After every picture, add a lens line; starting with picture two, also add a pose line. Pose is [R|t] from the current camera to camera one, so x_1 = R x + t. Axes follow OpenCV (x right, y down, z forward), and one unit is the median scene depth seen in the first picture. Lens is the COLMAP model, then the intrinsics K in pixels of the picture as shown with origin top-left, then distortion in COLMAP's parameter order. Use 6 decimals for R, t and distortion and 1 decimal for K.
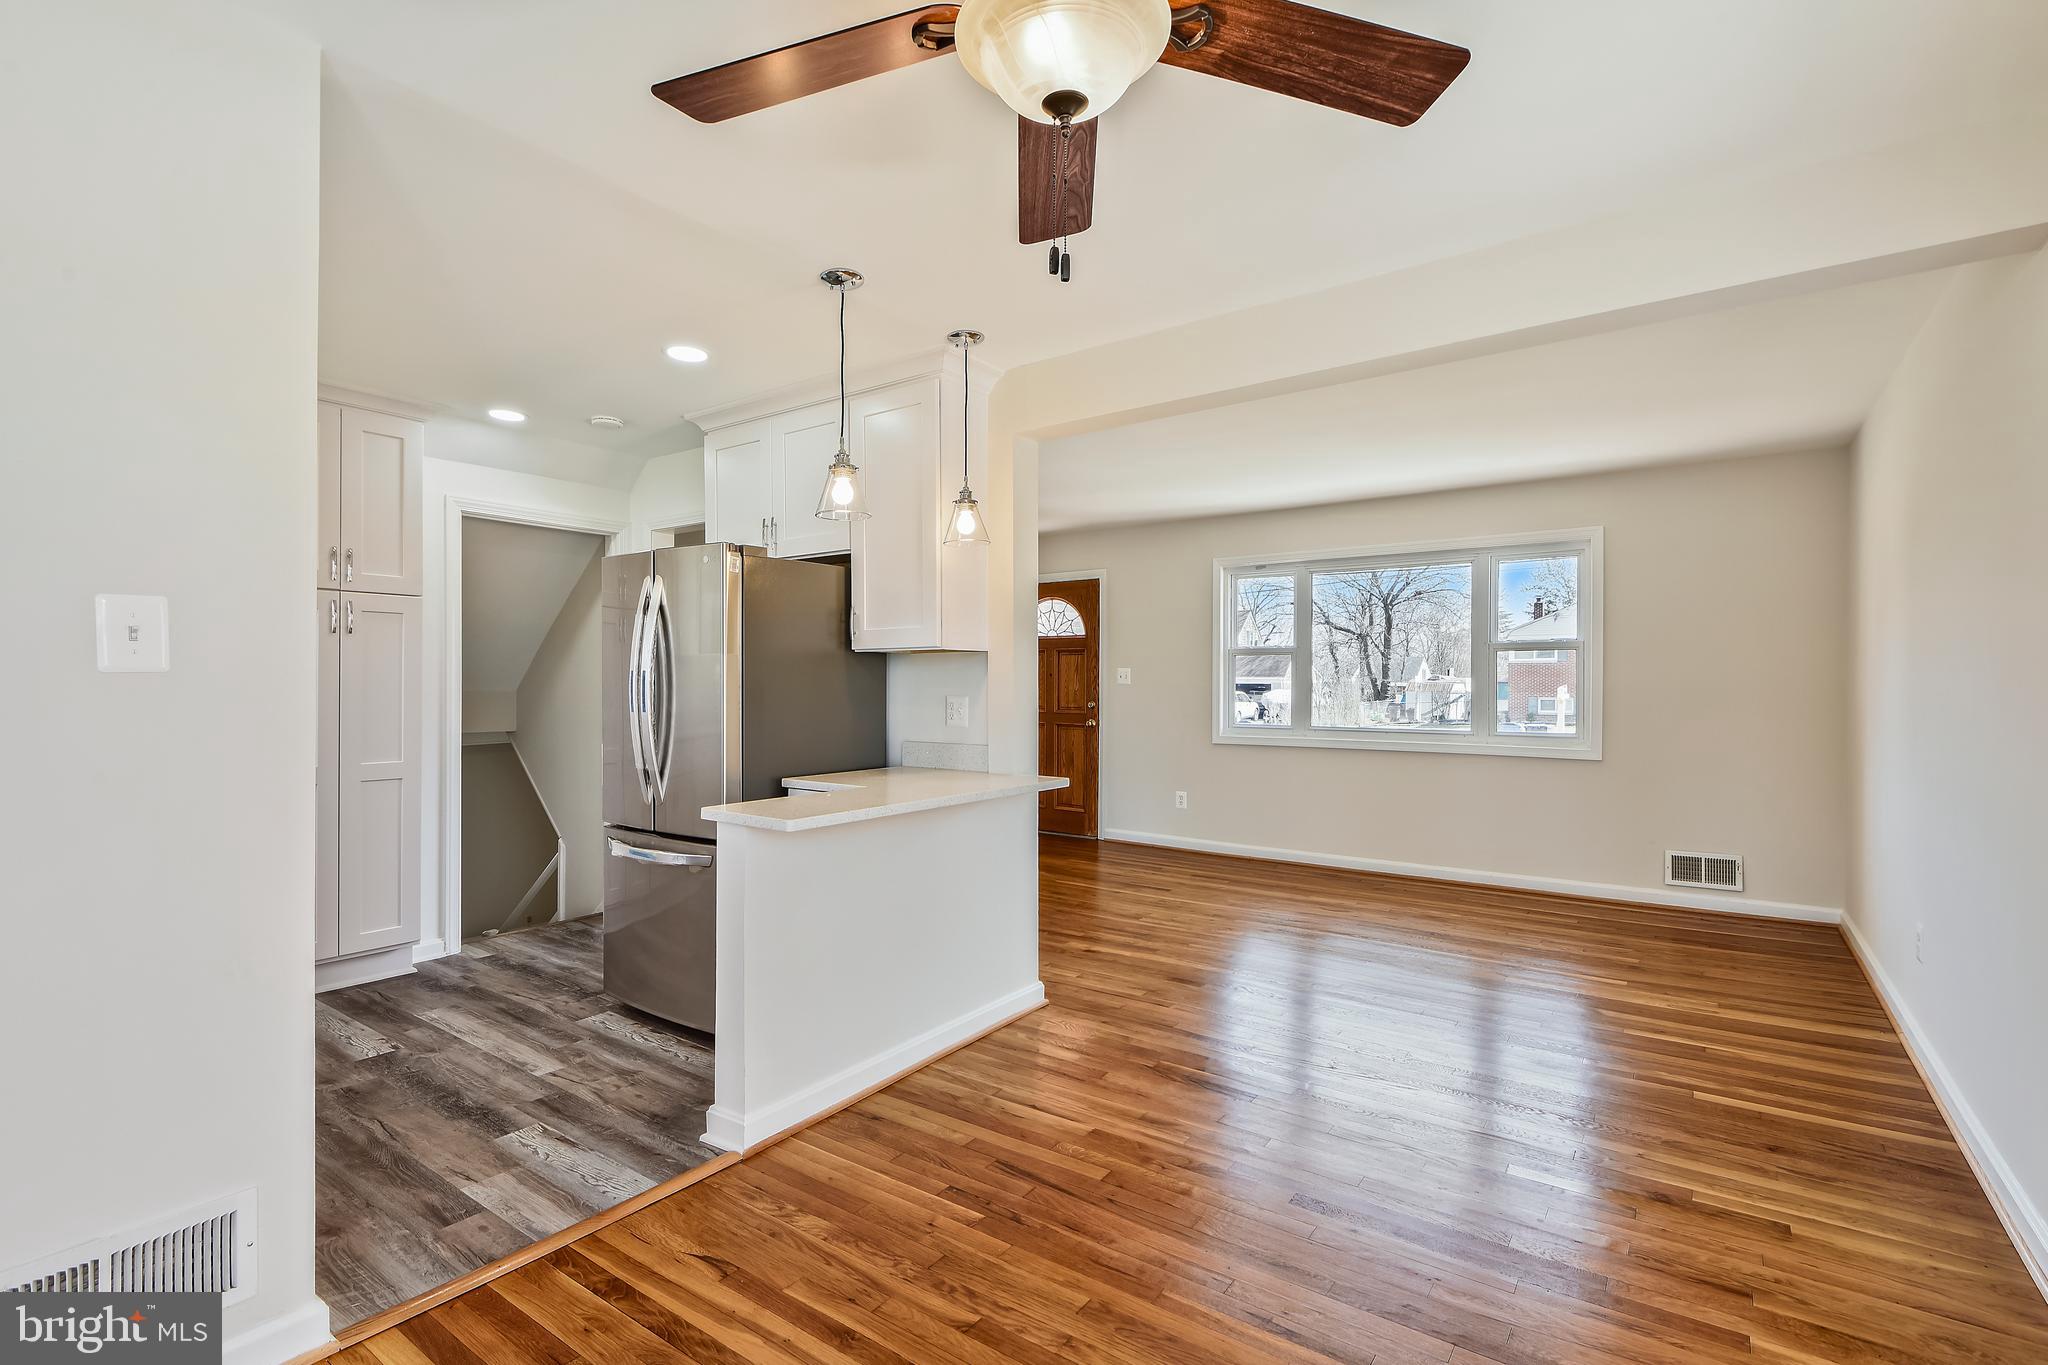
lens RADIAL K [[935.7, 0, 1024.0], [0, 935.7, 682.5], [0, 0, 1]] dist [0.002634, -0.000015]
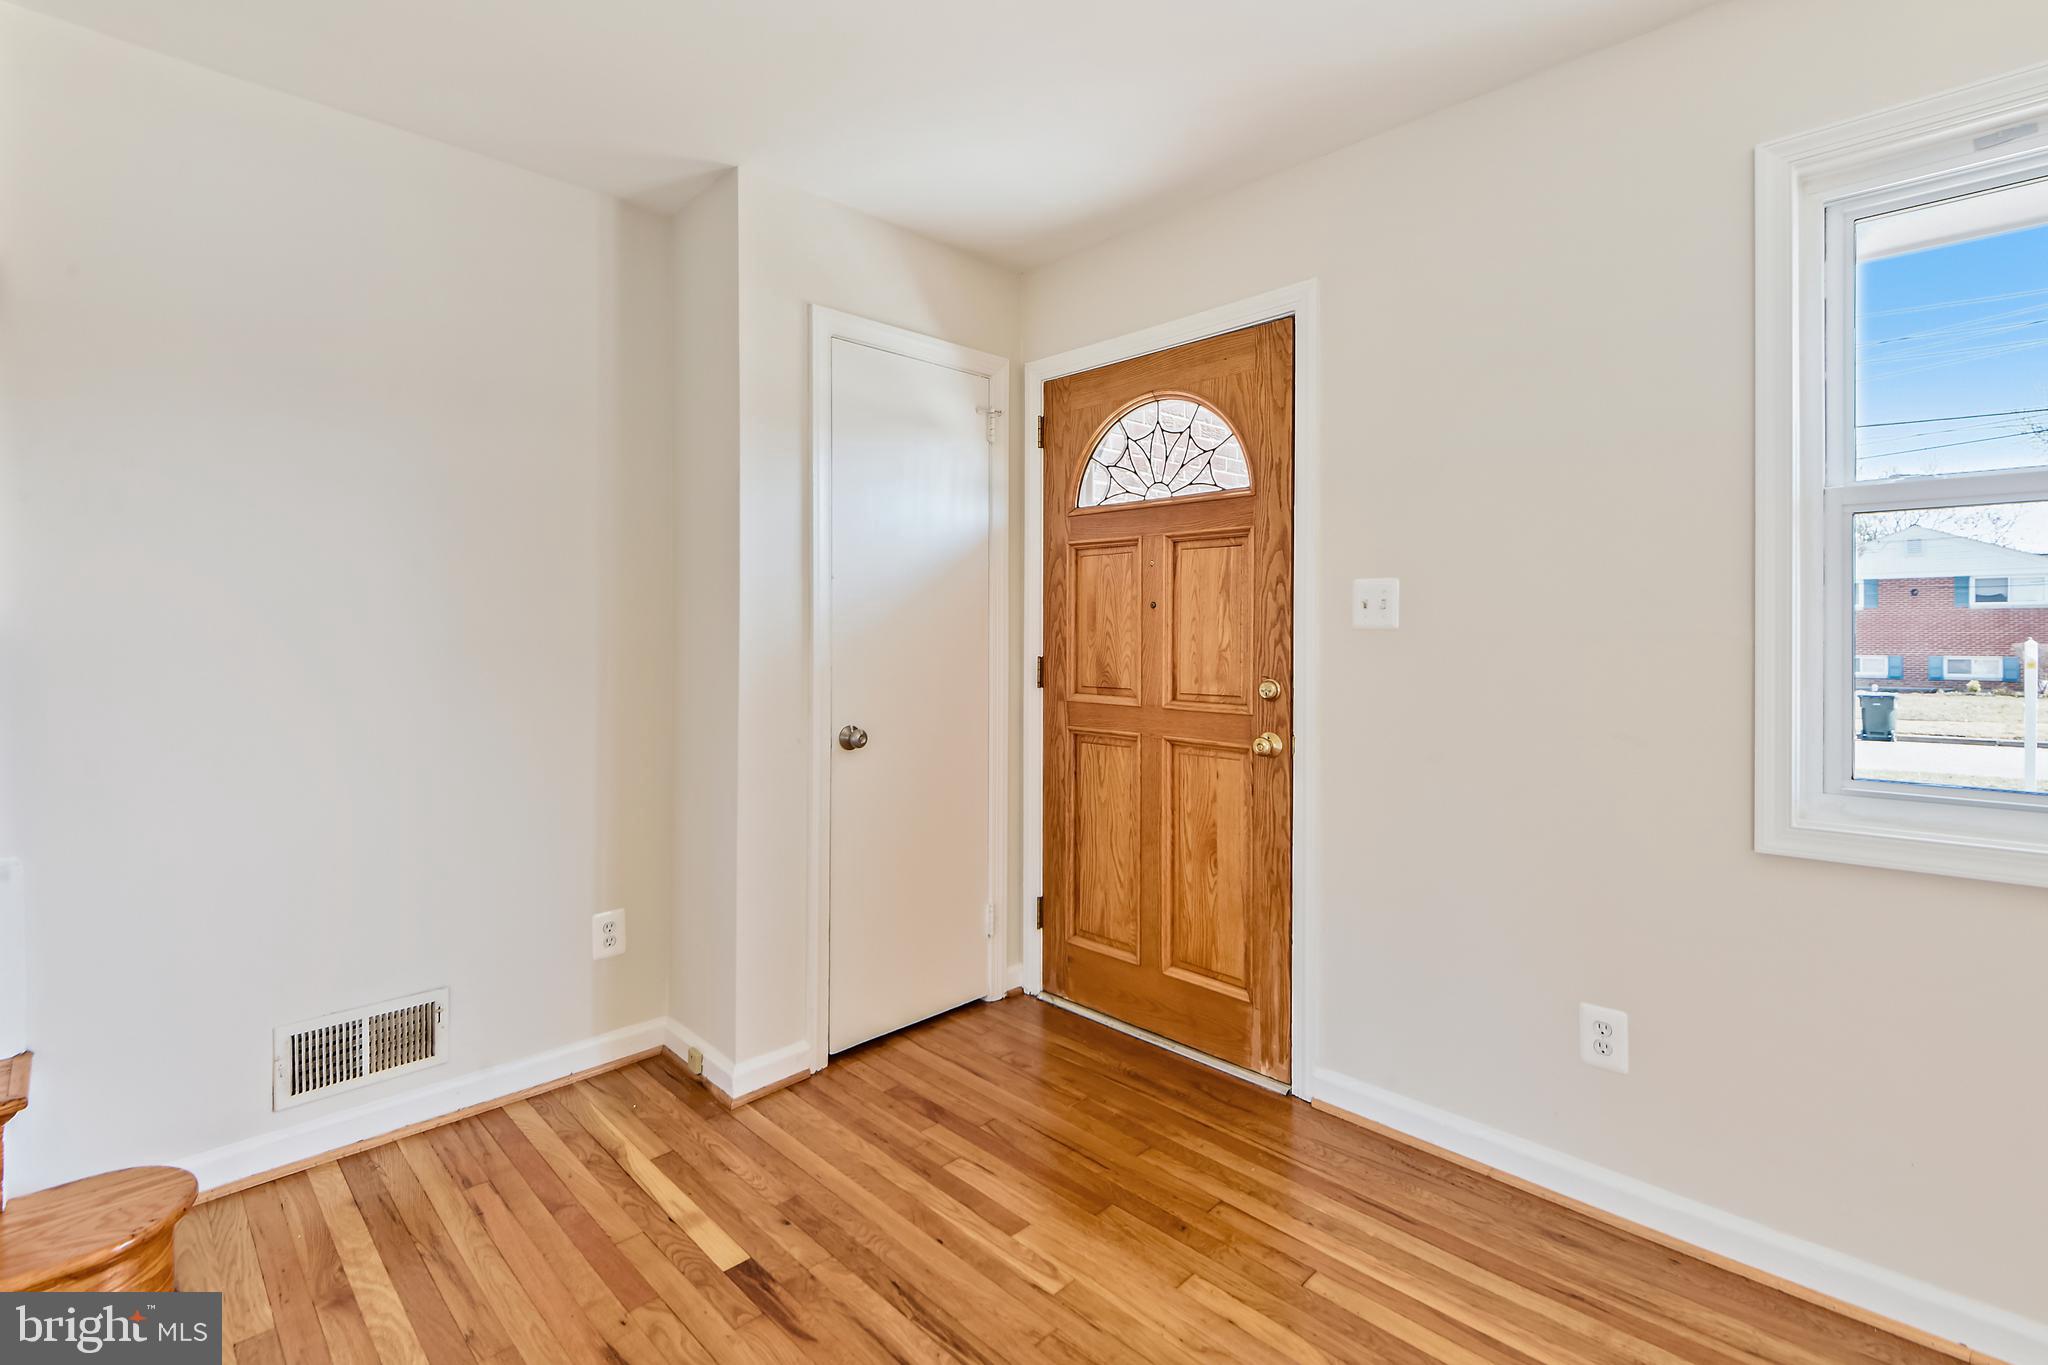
lens RADIAL K [[938.1, 0, 1014.2], [0, 938.1, 635.8], [0, 0, 1]] dist [0.027672, -0.016177]
pose [[0.985395, -0.000069, -0.170286, 0.055830], [-0.000170, 0.999999, -0.001391, 0.006467], [0.170286, 0.001400, 0.985394, 0.929867]]
